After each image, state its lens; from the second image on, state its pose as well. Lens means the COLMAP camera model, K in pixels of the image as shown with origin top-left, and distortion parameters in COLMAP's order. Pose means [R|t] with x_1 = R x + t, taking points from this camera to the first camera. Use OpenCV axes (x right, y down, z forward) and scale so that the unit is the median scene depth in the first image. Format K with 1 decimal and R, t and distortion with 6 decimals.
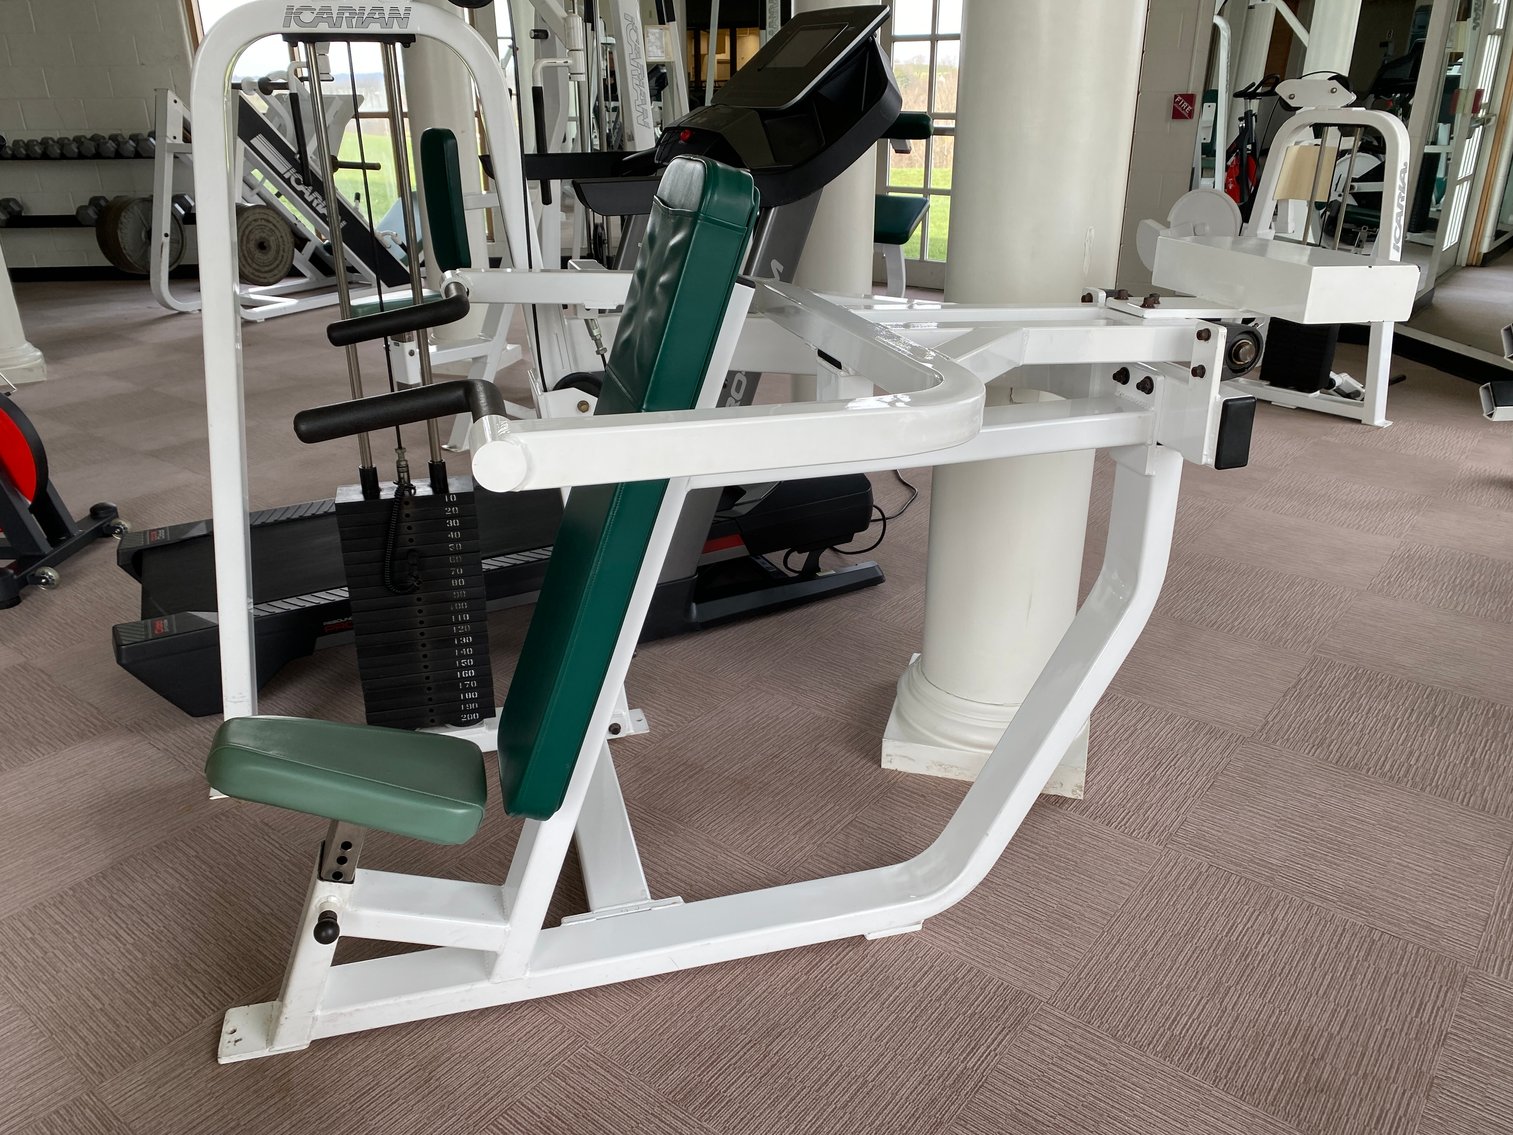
lens RADIAL K [[1148.2, 0, 757.7], [0, 1148.2, 567.2], [0, 0, 1]] dist [0.003623, -0.000051]
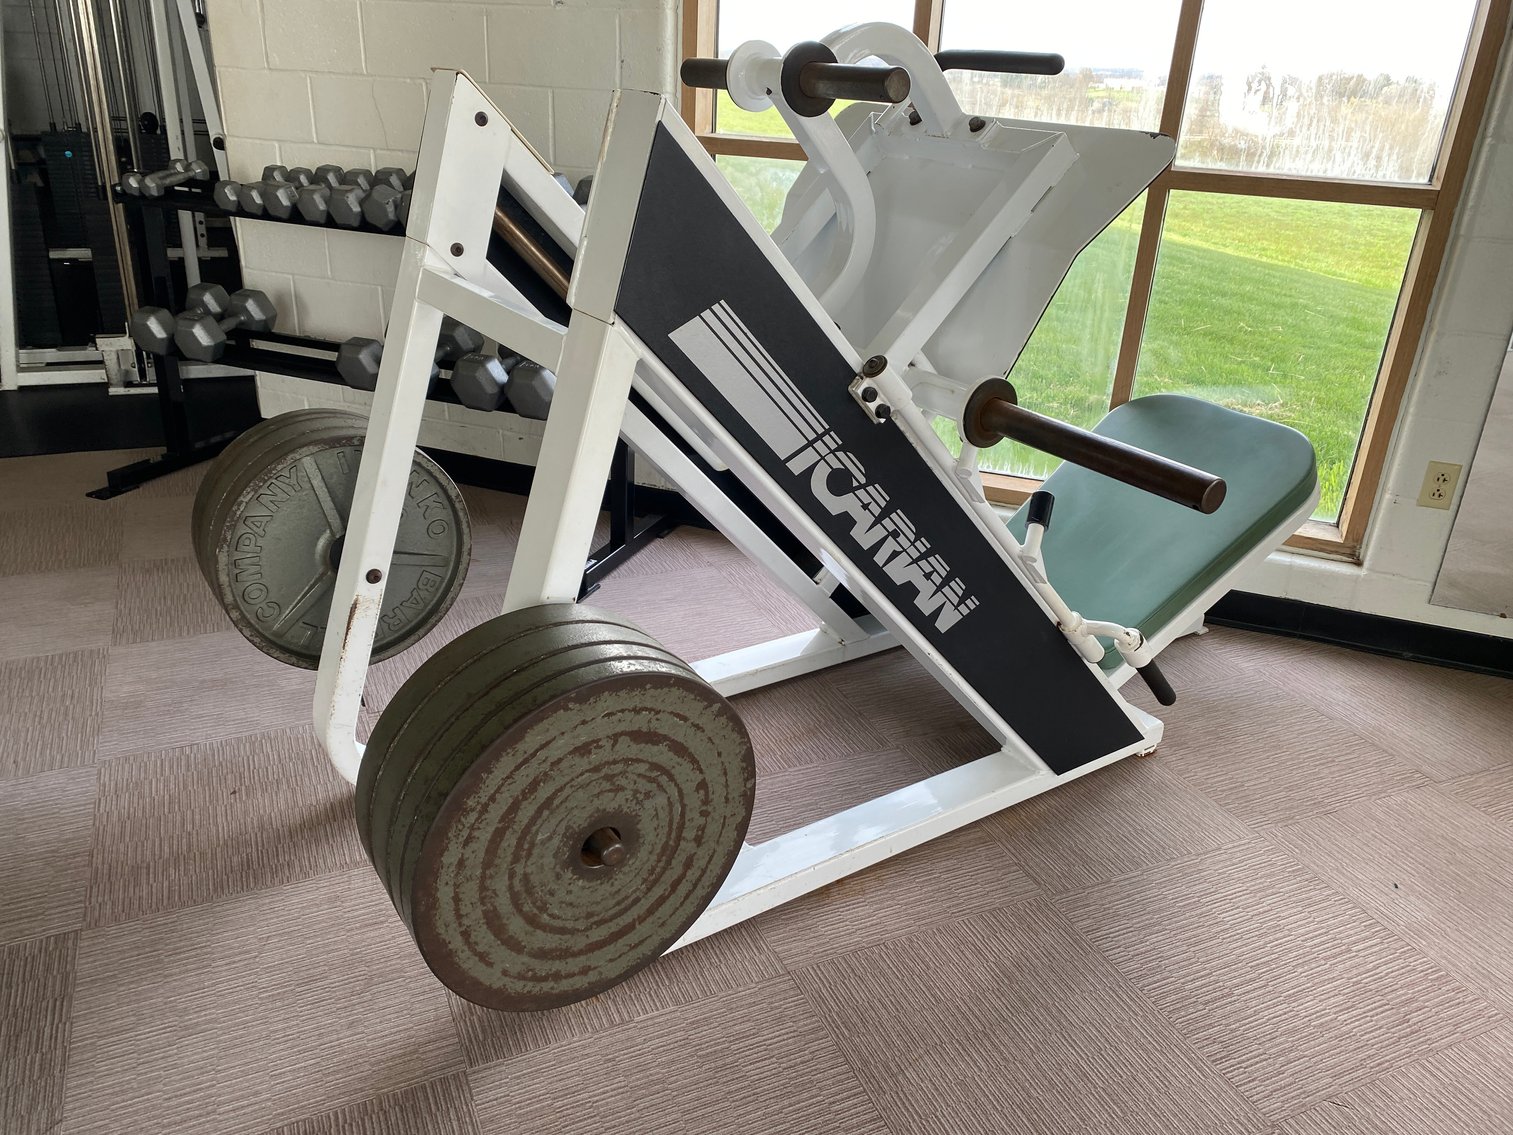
lens RADIAL K [[1148.2, 0, 758.6], [0, 1148.2, 566.4], [0, 0, 1]] dist [0.003623, -0.000051]
pose [[0.891264, 0.227526, -0.392276, -0.317251], [-0.226387, 0.972761, 0.049856, -0.326810], [0.392934, 0.044372, 0.918496, 0.774272]]
